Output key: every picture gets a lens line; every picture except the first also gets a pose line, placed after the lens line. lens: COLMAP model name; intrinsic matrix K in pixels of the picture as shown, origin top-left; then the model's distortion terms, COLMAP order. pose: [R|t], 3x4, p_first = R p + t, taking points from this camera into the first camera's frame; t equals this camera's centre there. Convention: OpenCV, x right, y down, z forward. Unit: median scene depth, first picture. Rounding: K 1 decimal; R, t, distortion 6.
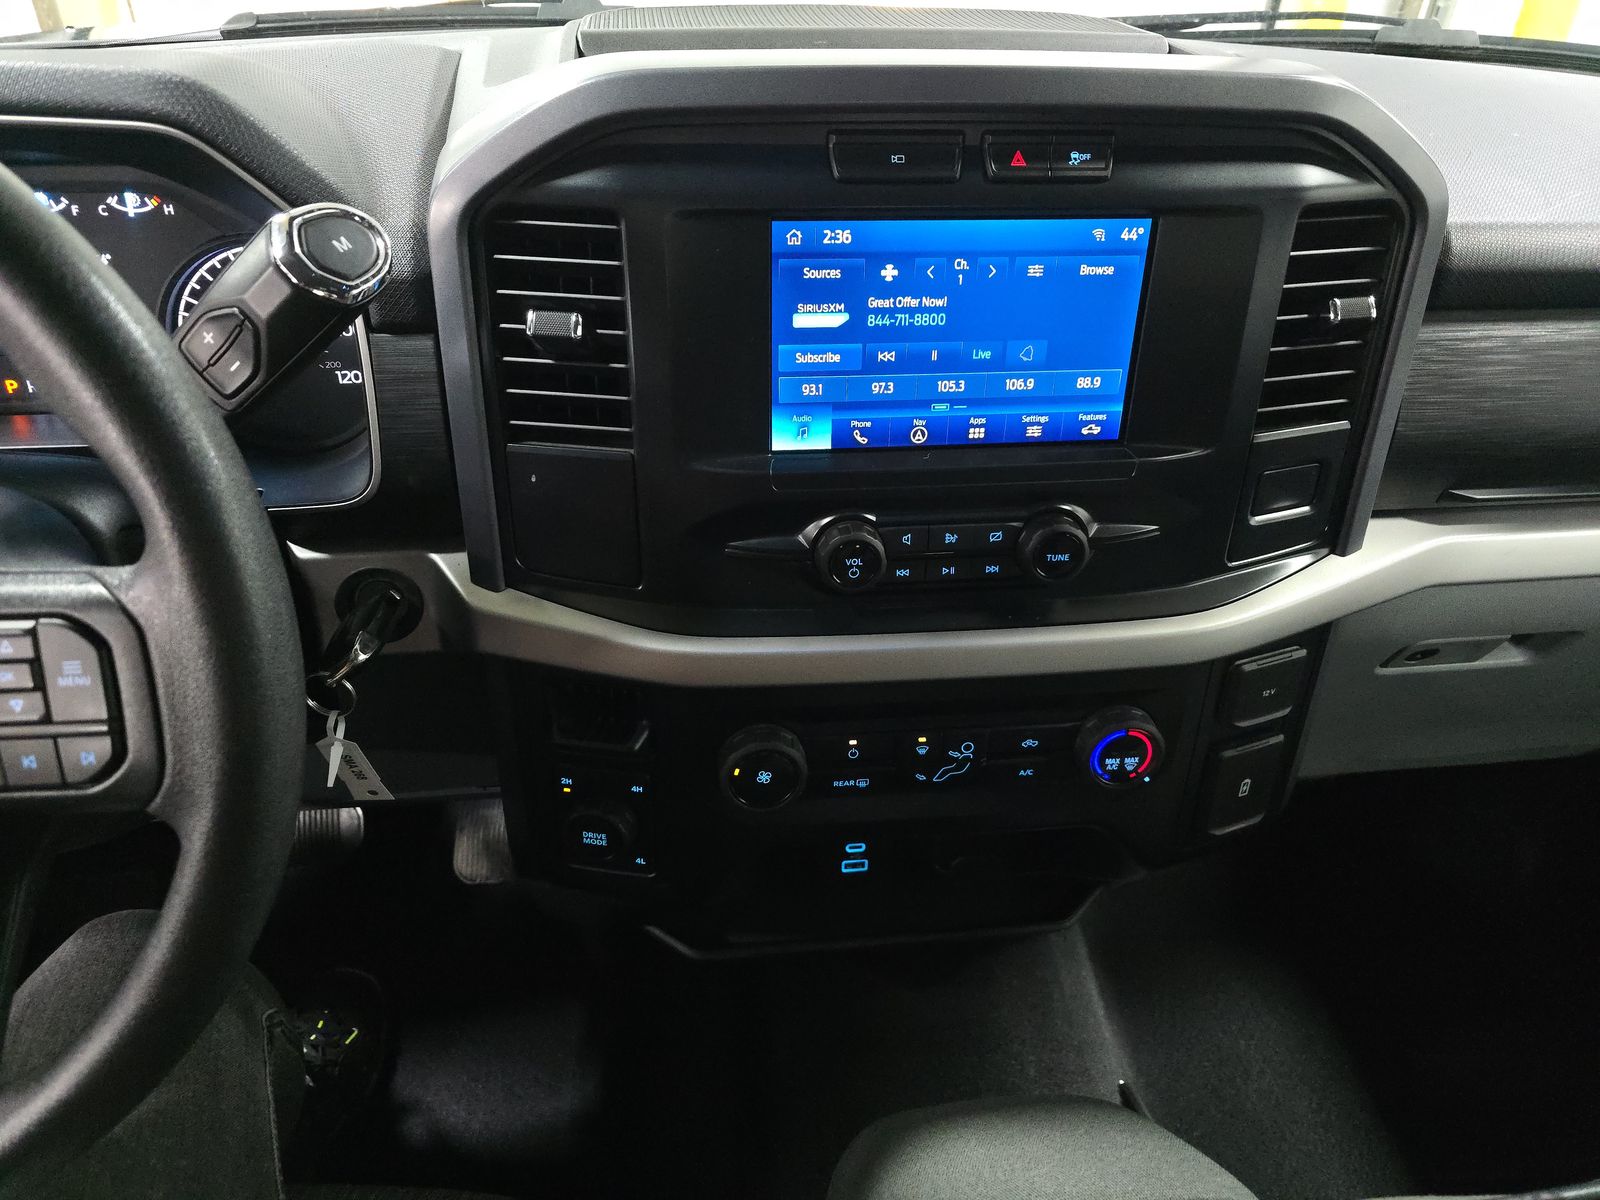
lens RADIAL K [[953.5, 0, 807.5], [0, 953.5, 596.5], [0, 0, 1]] dist [0.044880, -0.034103]
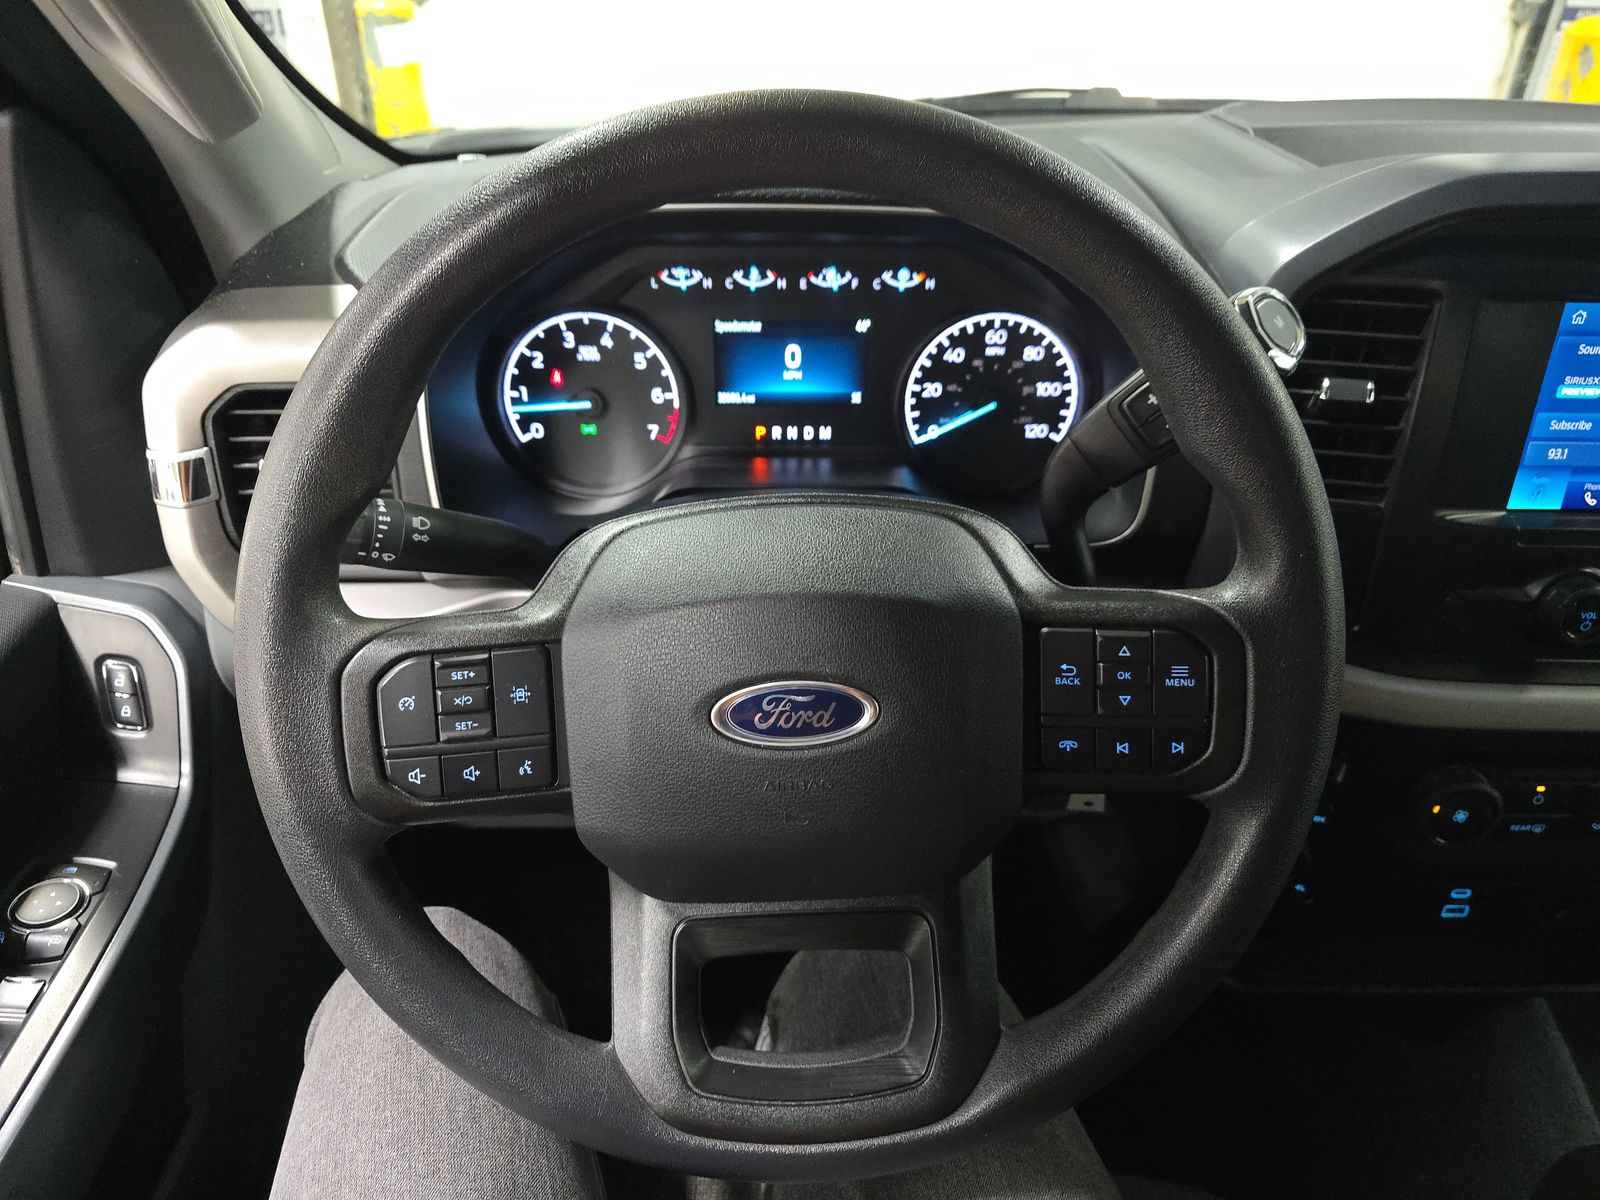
lens RADIAL K [[953.5, 0, 807.5], [0, 953.5, 596.5], [0, 0, 1]] dist [0.044880, -0.034103]
pose [[0.997638, 0.039282, -0.056353, -0.758174], [-0.042533, 0.997427, -0.057705, 0.041840], [0.053941, 0.059966, 0.996742, -0.121031]]
